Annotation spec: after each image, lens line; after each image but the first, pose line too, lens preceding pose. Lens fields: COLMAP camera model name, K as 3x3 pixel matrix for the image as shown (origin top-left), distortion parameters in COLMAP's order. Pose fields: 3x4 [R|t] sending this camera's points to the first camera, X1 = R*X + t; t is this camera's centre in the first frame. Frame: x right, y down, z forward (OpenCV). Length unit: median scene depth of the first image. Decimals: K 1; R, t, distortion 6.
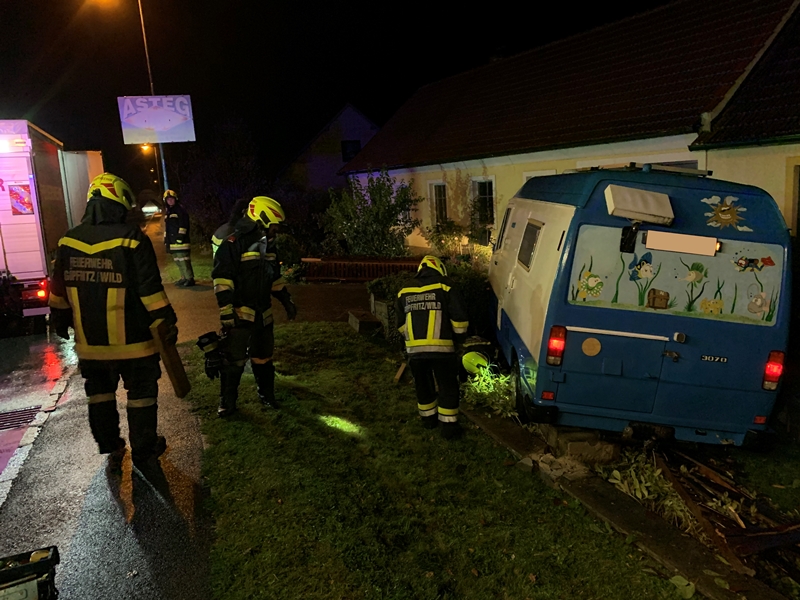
lens RADIAL K [[596.8, 0, 413.2], [0, 596.8, 298.7], [0, 0, 1]] dist [0.010895, -0.018310]
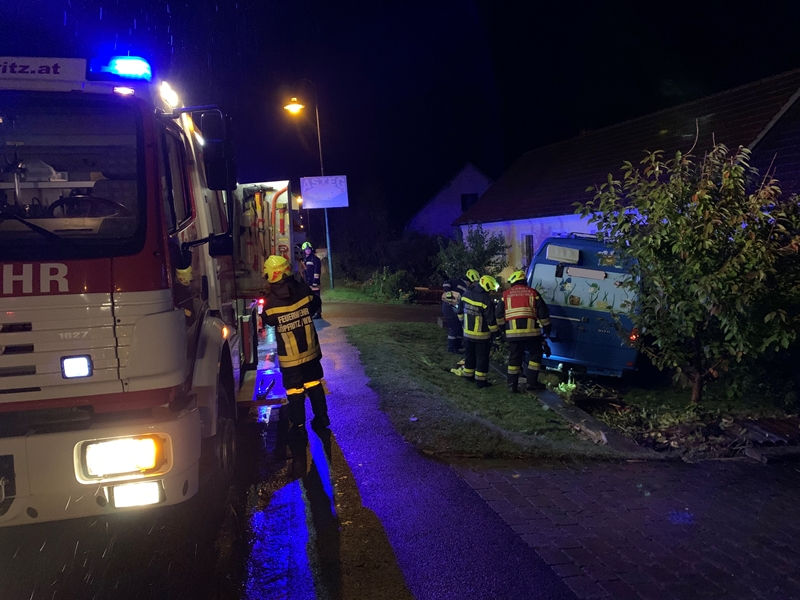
lens RADIAL K [[639.2, 0, 400.4], [0, 639.2, 300.3], [0, 0, 1]] dist [-0.012905, -0.003990]
pose [[0.972689, 0.028439, -0.230365, 0.334170], [-0.045408, 0.996604, -0.068698, 0.176224], [0.227629, 0.077282, 0.970676, -1.245805]]
